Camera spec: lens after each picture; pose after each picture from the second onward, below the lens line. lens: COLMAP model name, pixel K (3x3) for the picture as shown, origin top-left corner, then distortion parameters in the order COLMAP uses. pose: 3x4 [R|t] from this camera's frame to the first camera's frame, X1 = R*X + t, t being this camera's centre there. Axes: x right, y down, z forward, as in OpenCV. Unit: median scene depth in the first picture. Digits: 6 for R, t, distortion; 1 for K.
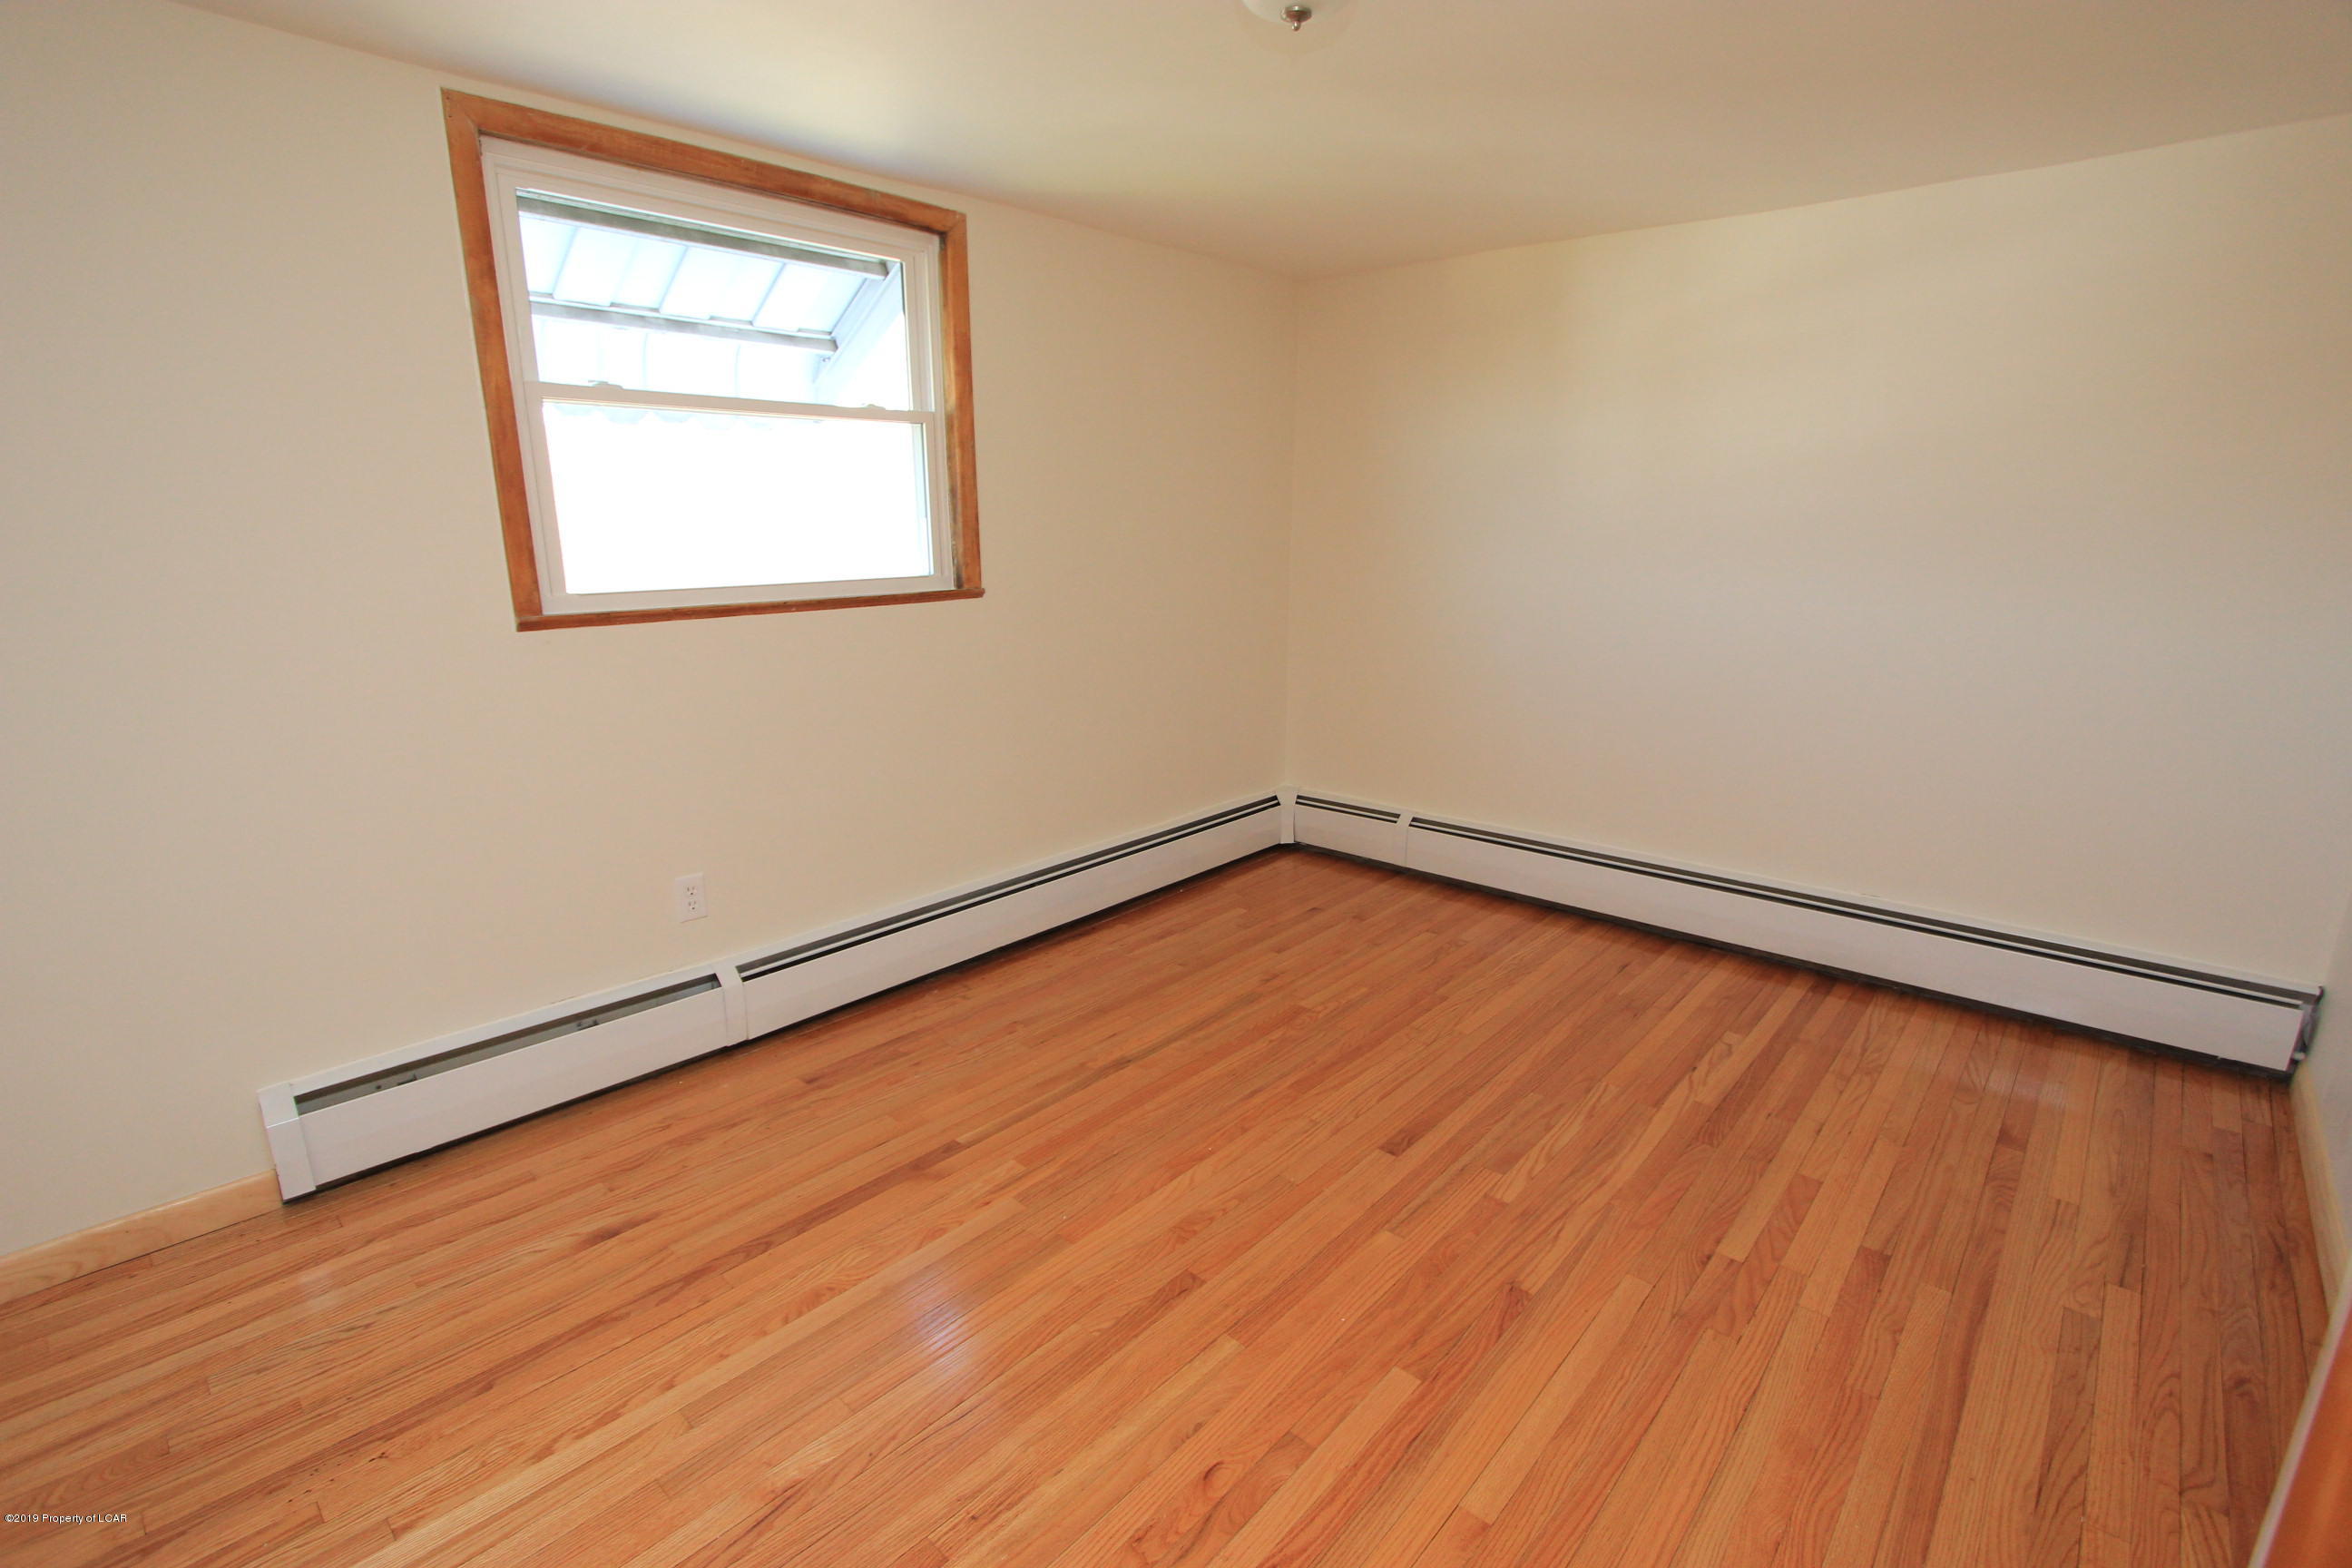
lens RADIAL K [[1083.7, 0, 1170.1], [0, 1083.7, 788.9], [0, 0, 1]] dist [-0.012135, 0.000854]
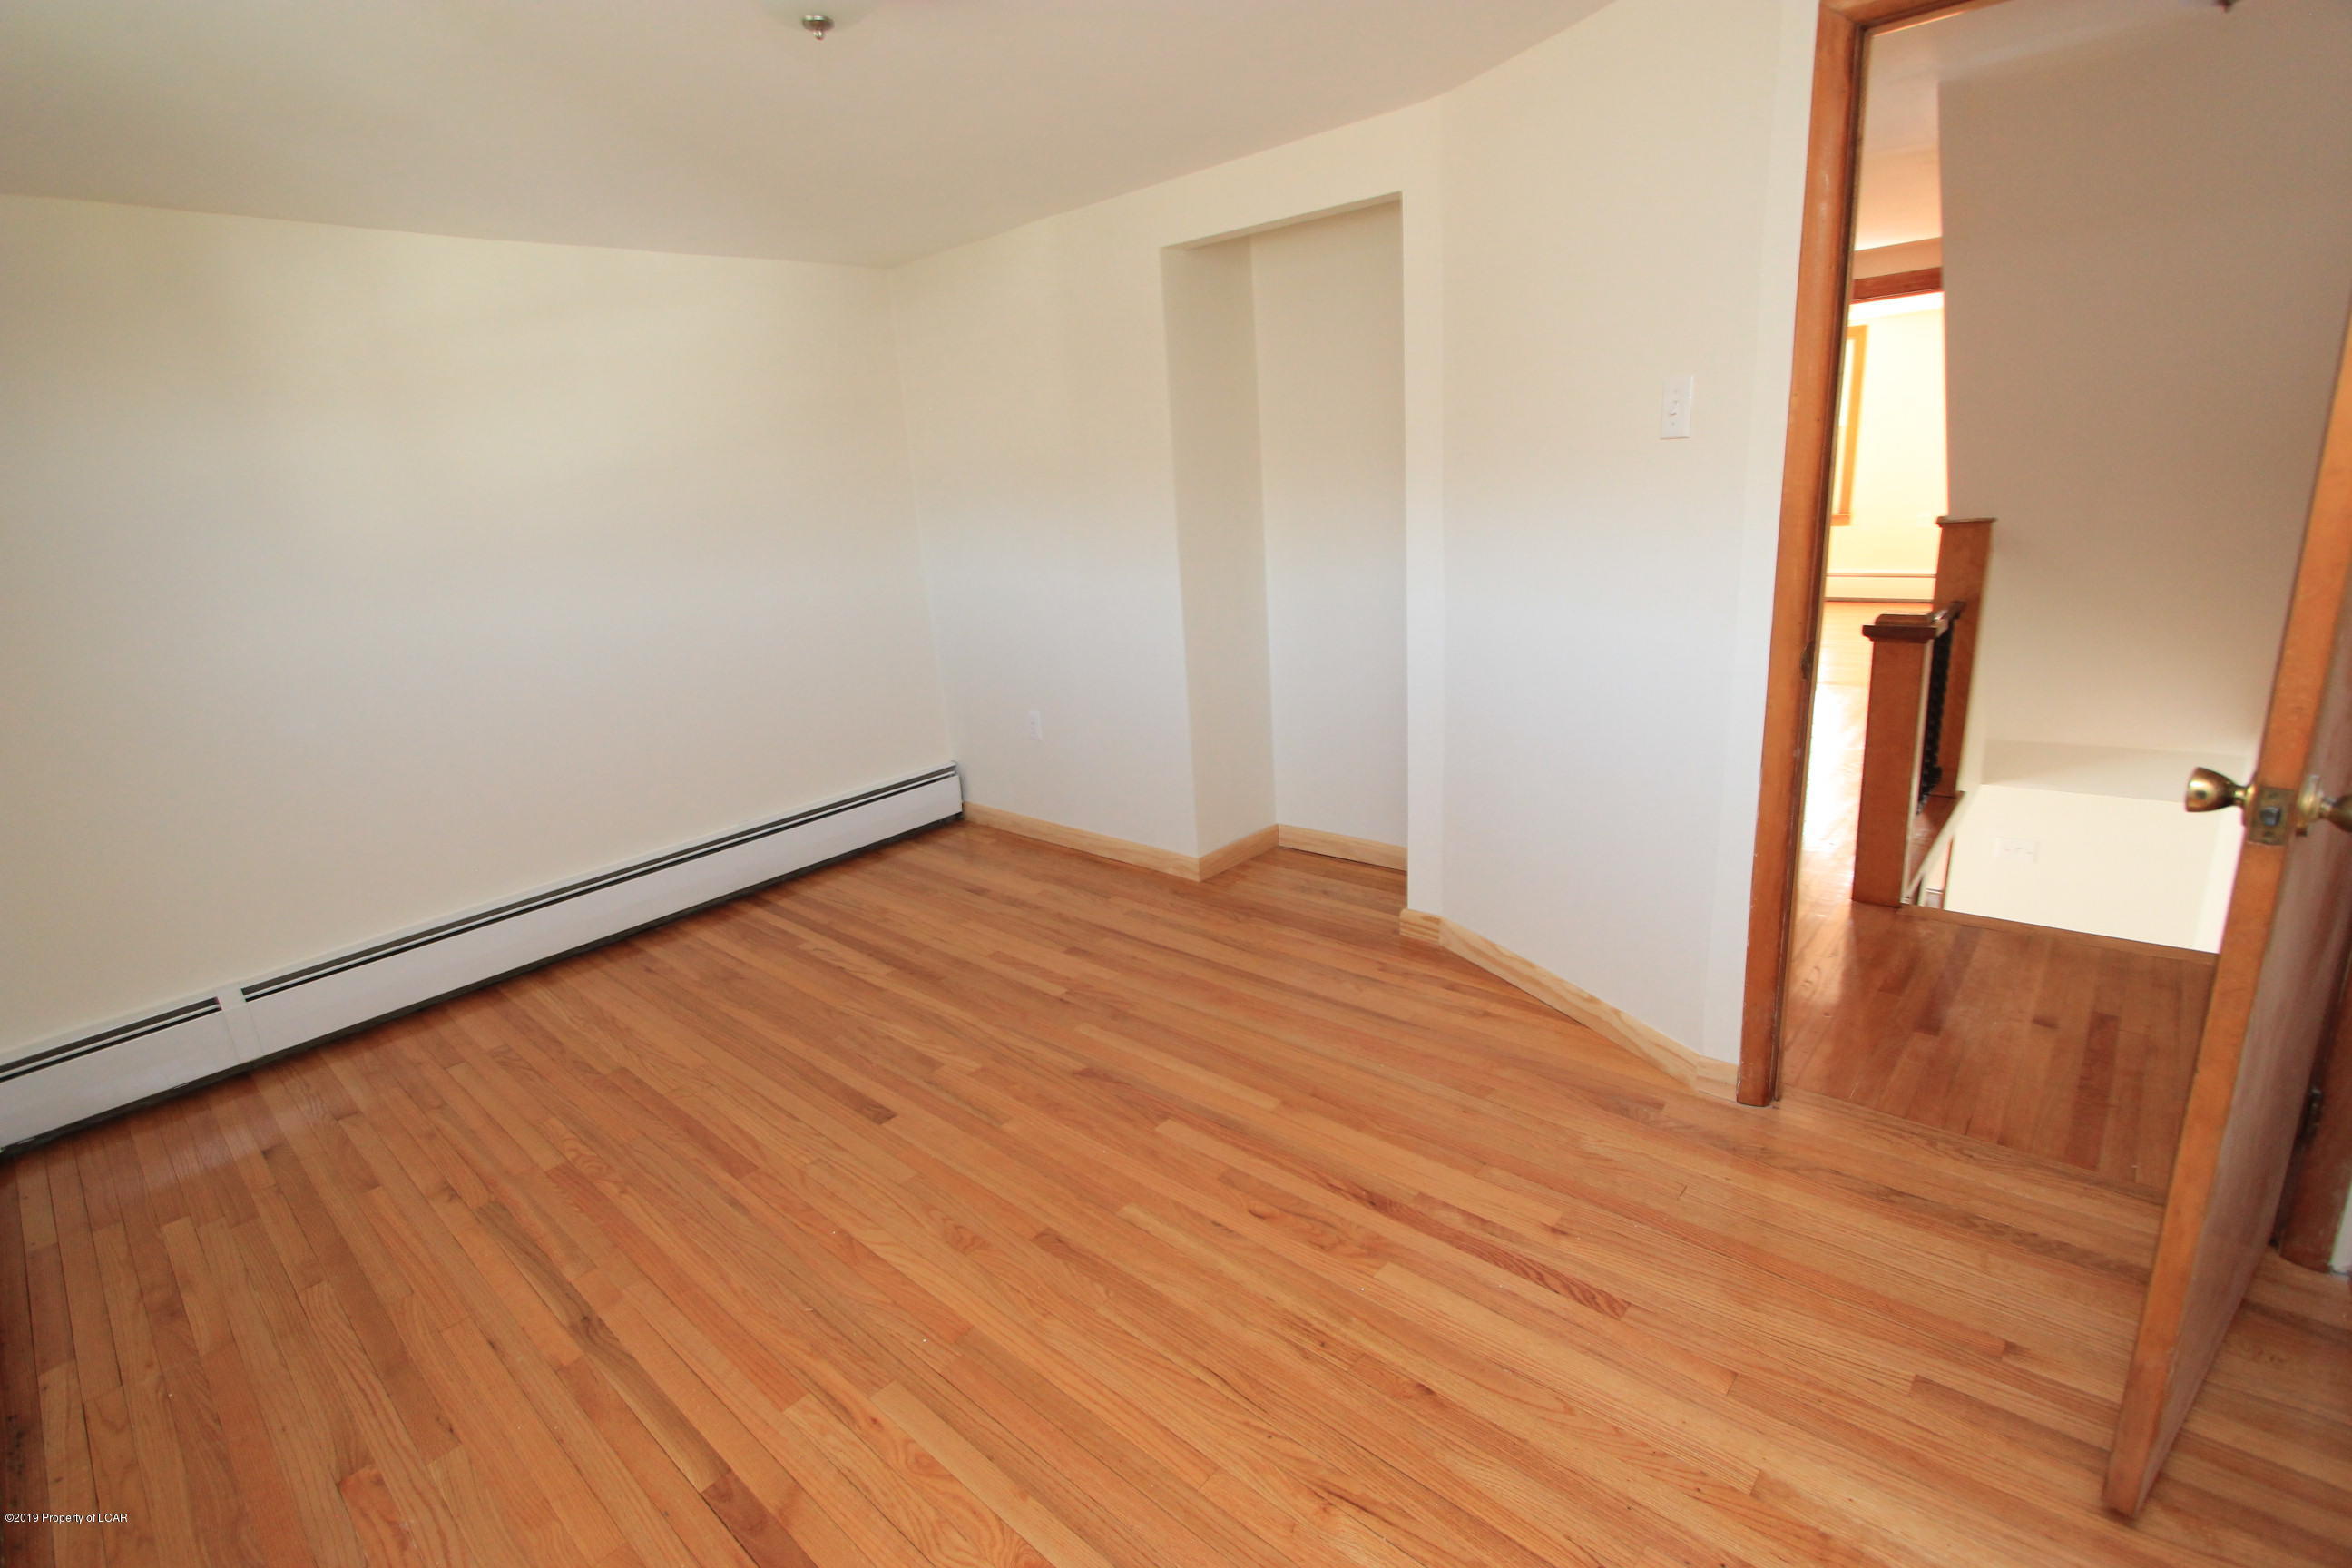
lens RADIAL K [[1083.7, 0, 1170.1], [0, 1083.7, 788.9], [0, 0, 1]] dist [-0.012135, 0.000854]
pose [[-0.002182, -0.281973, 0.959420, -0.664502], [0.319953, 0.908791, 0.267821, -0.139130], [-0.947431, 0.307554, 0.088236, 0.507926]]
